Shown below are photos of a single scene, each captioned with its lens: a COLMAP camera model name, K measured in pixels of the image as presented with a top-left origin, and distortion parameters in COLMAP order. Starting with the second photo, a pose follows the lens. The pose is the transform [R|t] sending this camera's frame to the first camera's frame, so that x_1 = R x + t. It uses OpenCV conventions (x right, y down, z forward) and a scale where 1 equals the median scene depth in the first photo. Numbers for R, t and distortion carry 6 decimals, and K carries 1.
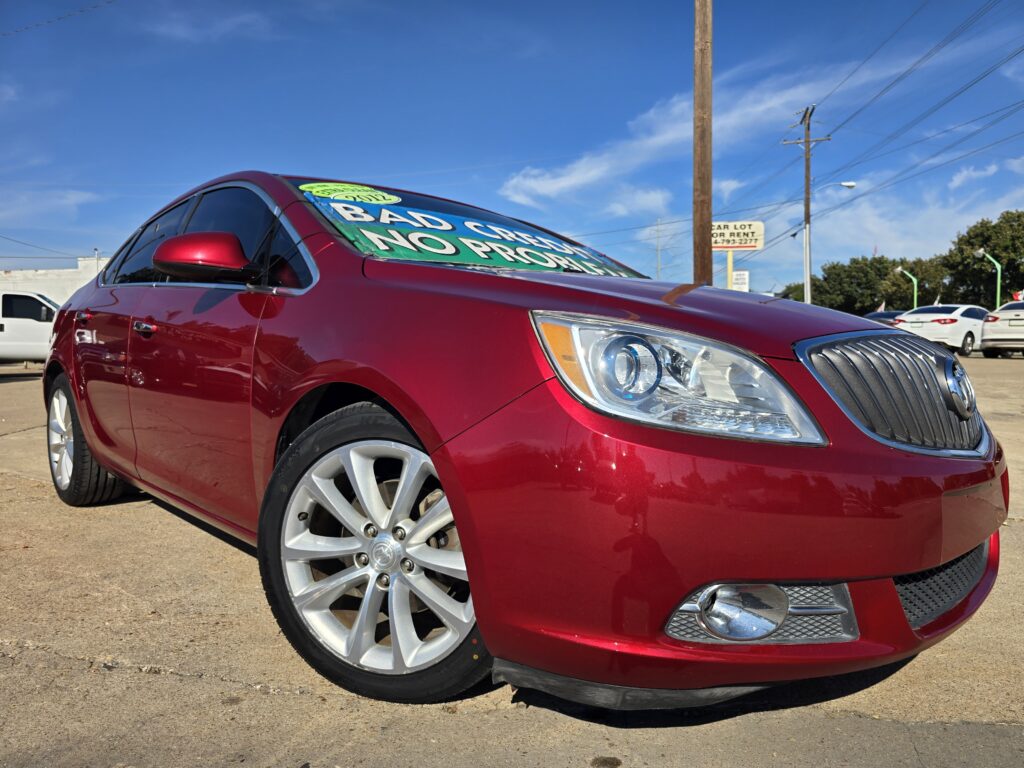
lens RADIAL K [[718.9, 0, 517.2], [0, 718.9, 382.2], [0, 0, 1]] dist [0.080410, -0.072283]
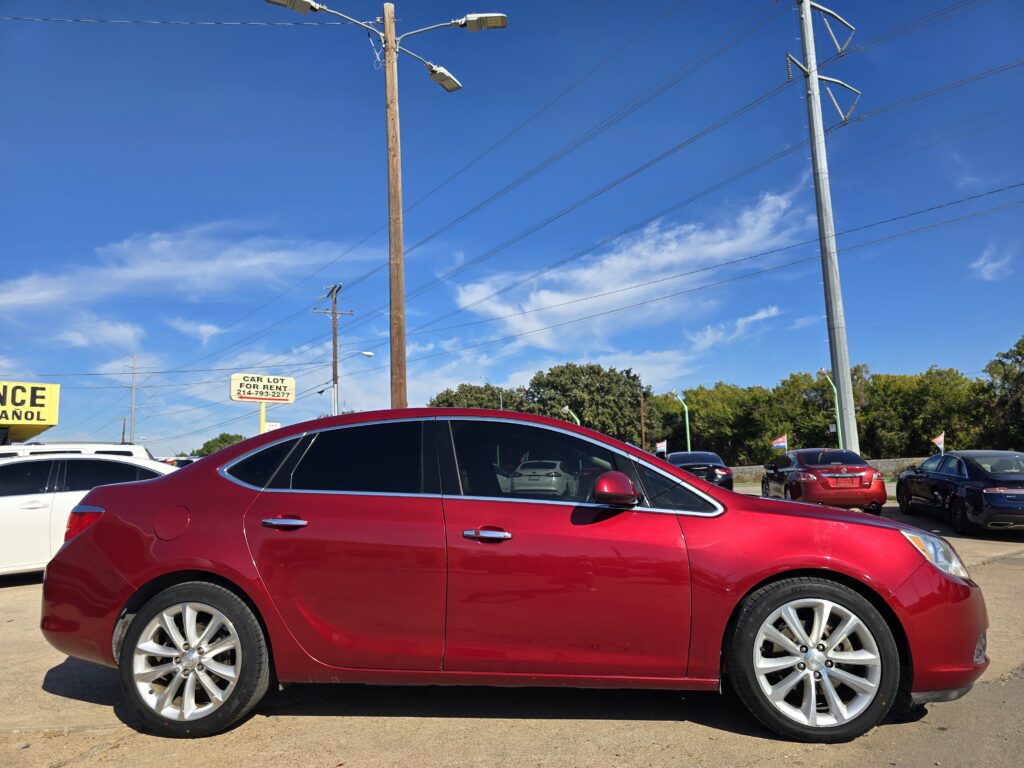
lens RADIAL K [[727.9, 0, 512.2], [0, 727.9, 379.3], [0, 0, 1]] dist [0.063595, -0.047236]
pose [[0.753338, 0.080983, 0.652628, -1.864460], [0.049264, 0.982651, -0.178802, -0.159120], [-0.655785, 0.166850, 0.736279, -0.022967]]
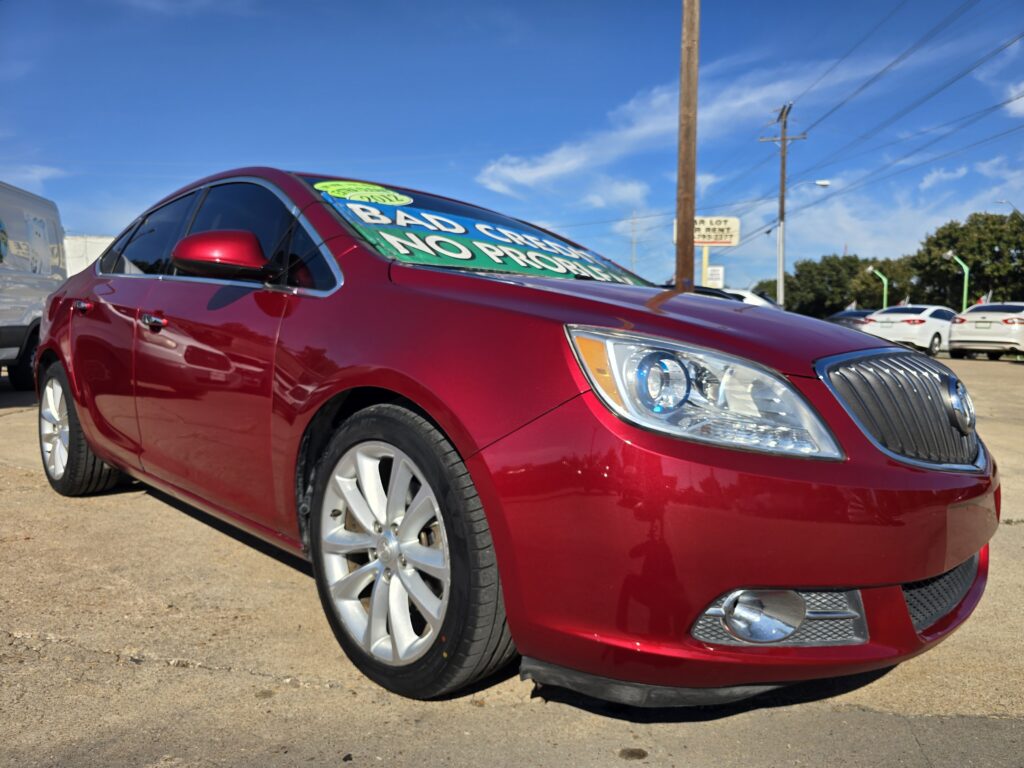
lens RADIAL K [[727.9, 0, 512.2], [0, 727.9, 379.3], [0, 0, 1]] dist [0.063595, -0.047236]
pose [[0.999144, 0.022034, 0.035010, -0.062342], [-0.022390, 0.999701, 0.009814, -0.019295], [-0.034784, -0.010589, 0.999339, -0.033750]]
